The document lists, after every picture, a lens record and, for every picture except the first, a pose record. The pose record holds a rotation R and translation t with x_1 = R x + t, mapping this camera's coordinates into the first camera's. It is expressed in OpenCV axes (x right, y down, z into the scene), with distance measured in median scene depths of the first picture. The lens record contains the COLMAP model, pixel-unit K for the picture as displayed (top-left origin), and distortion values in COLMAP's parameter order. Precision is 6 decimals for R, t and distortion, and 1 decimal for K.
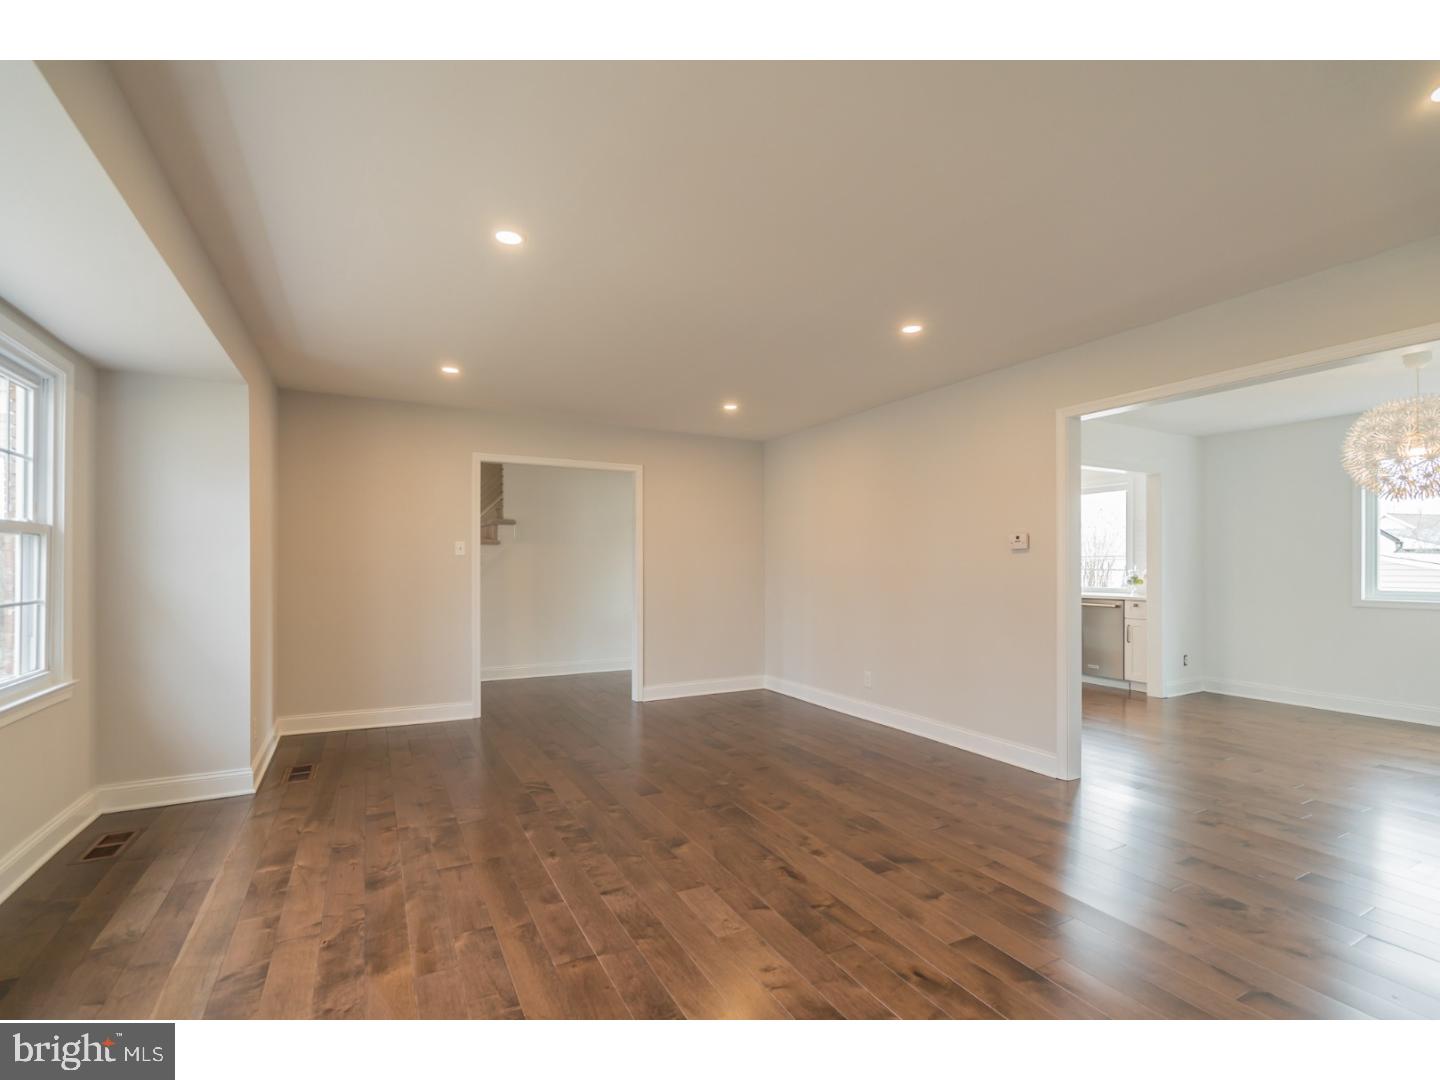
lens RADIAL K [[659.0, 0, 712.1], [0, 659.0, 560.0], [0, 0, 1]] dist [-0.011782, 0.000924]
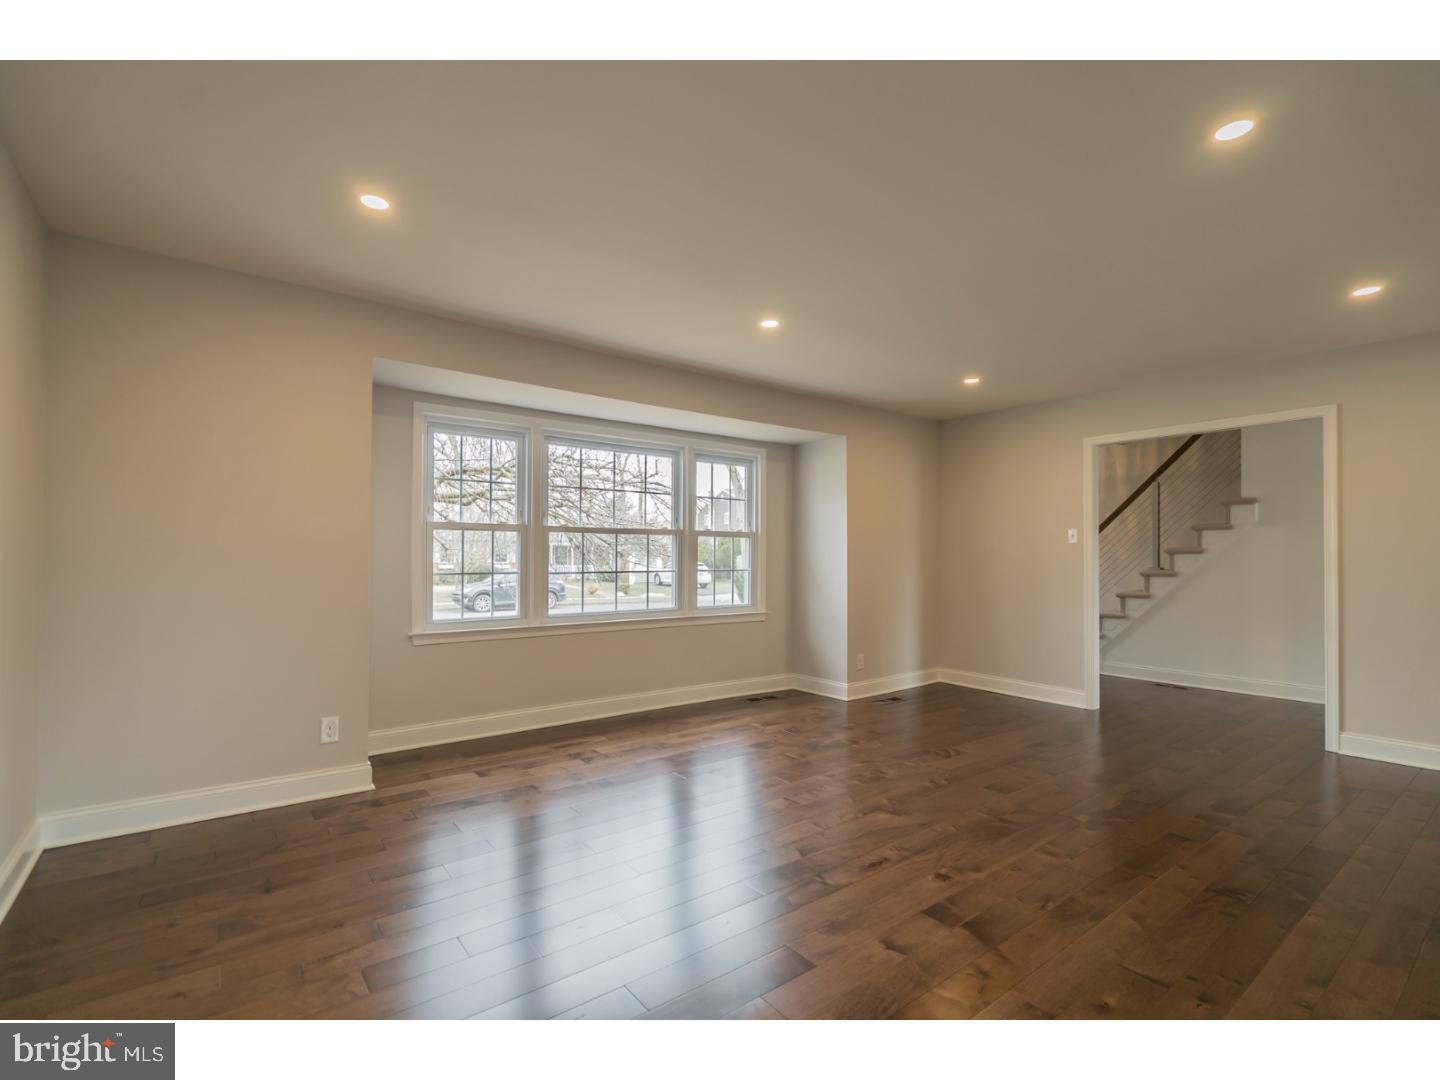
lens RADIAL K [[659.0, 0, 722.9], [0, 659.0, 551.6], [0, 0, 1]] dist [-0.011782, 0.000924]
pose [[0.168534, -0.008196, -0.985662, 0.804653], [0.004832, 0.999960, -0.007489, 0.016686], [0.985684, -0.003501, 0.168567, 0.472208]]
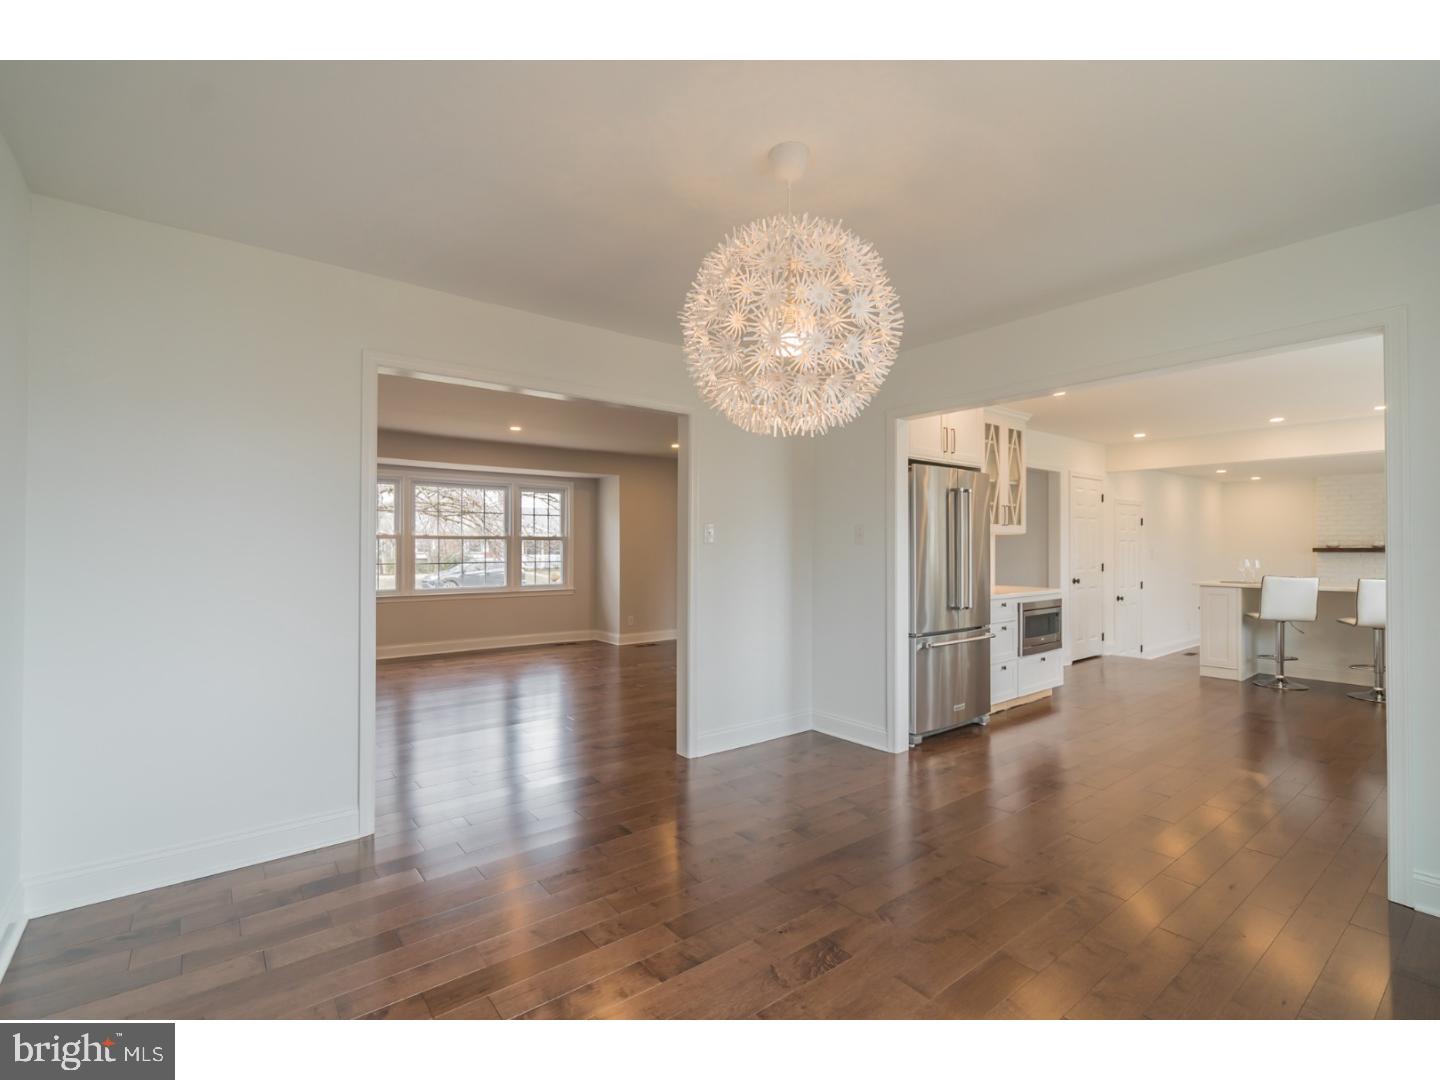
lens RADIAL K [[659.0, 0, 716.6], [0, 659.0, 539.9], [0, 0, 1]] dist [-0.011782, 0.000924]
pose [[0.162961, -0.008697, -0.986594, 1.792434], [0.006227, 0.999950, -0.007786, -0.009201], [0.986613, -0.004875, 0.163007, 0.996373]]
